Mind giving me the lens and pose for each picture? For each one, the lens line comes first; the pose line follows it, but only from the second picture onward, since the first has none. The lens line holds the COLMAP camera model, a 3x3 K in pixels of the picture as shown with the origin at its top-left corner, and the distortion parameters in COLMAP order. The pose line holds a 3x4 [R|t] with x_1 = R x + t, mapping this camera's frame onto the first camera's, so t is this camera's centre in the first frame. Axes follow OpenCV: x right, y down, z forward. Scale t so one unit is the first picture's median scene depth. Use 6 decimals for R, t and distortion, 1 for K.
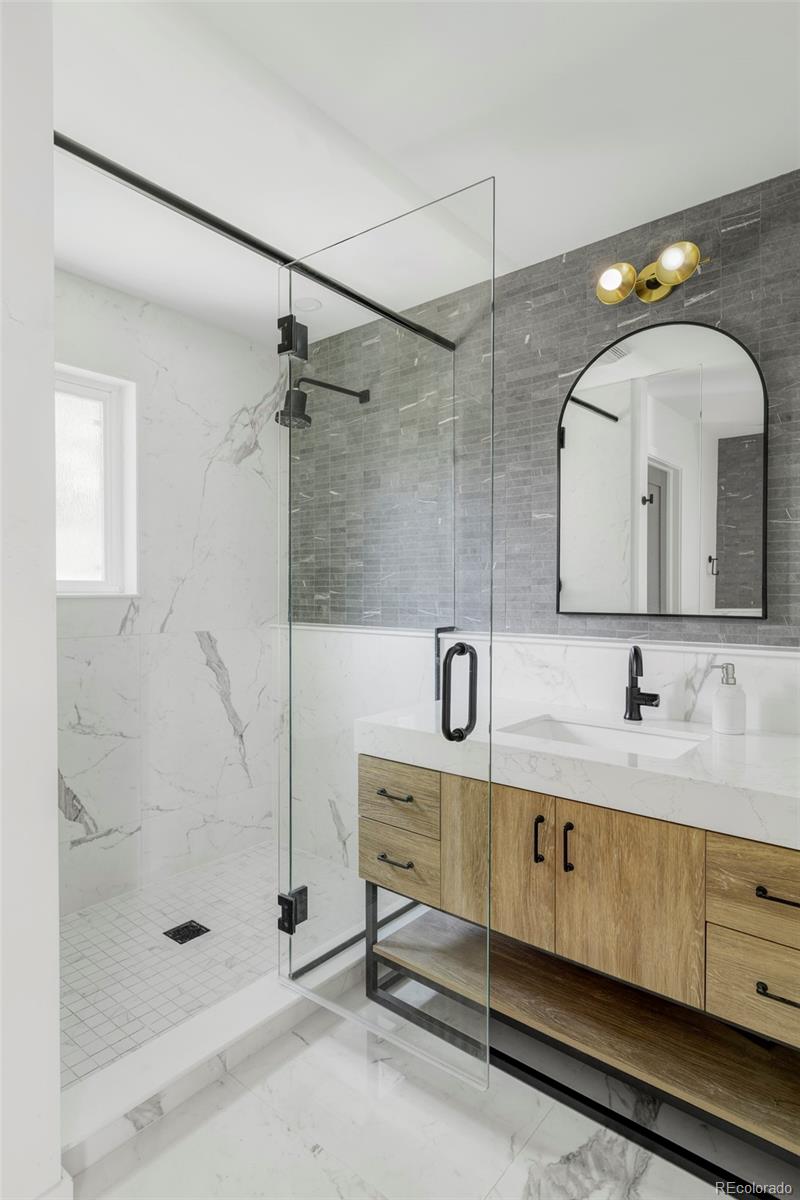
lens RADIAL K [[603.5, 0, 366.3], [0, 603.5, 603.1], [0, 0, 1]] dist [-0.001648, 0.001008]
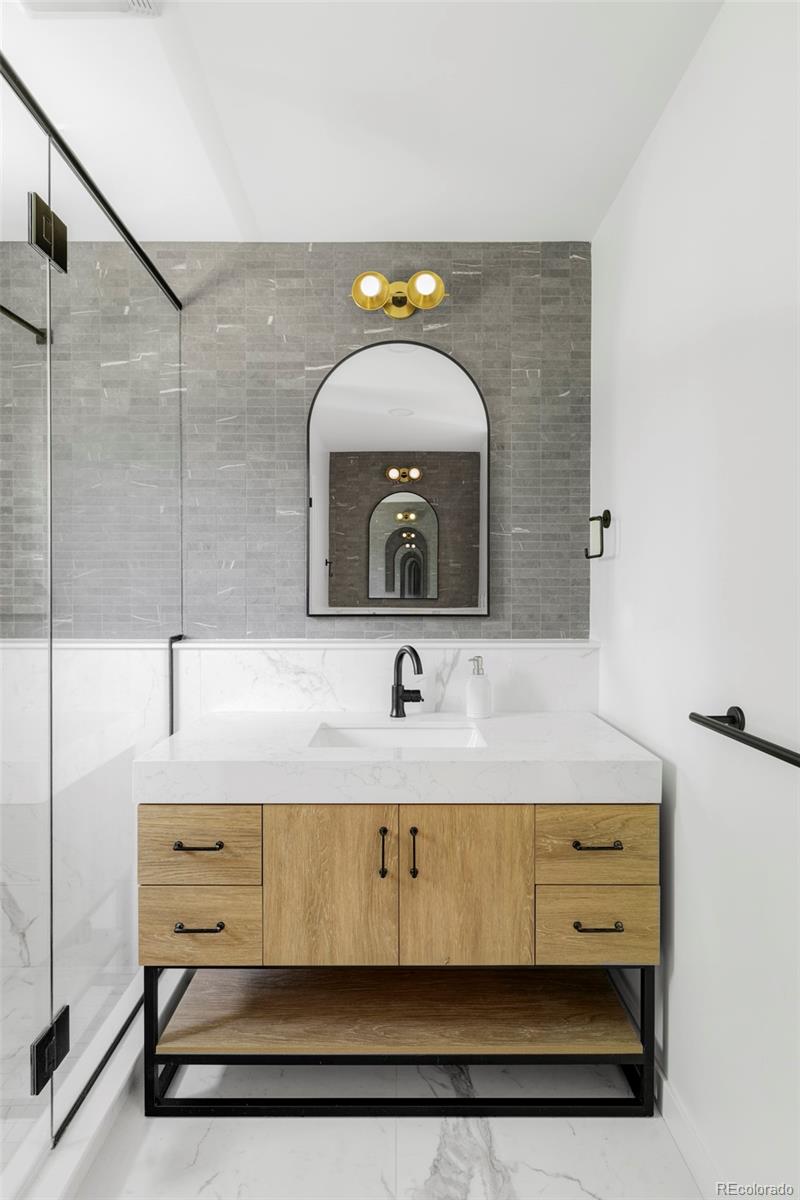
lens RADIAL K [[640.8, 0, 400.0], [0, 640.8, 600.0], [0, 0, 1]] dist [0.000742, 0.000830]
pose [[0.775637, -0.008645, 0.631120, -0.250888], [0.013530, 0.999904, -0.002931, -0.004113], [-0.631034, 0.010813, 0.775679, 0.143848]]
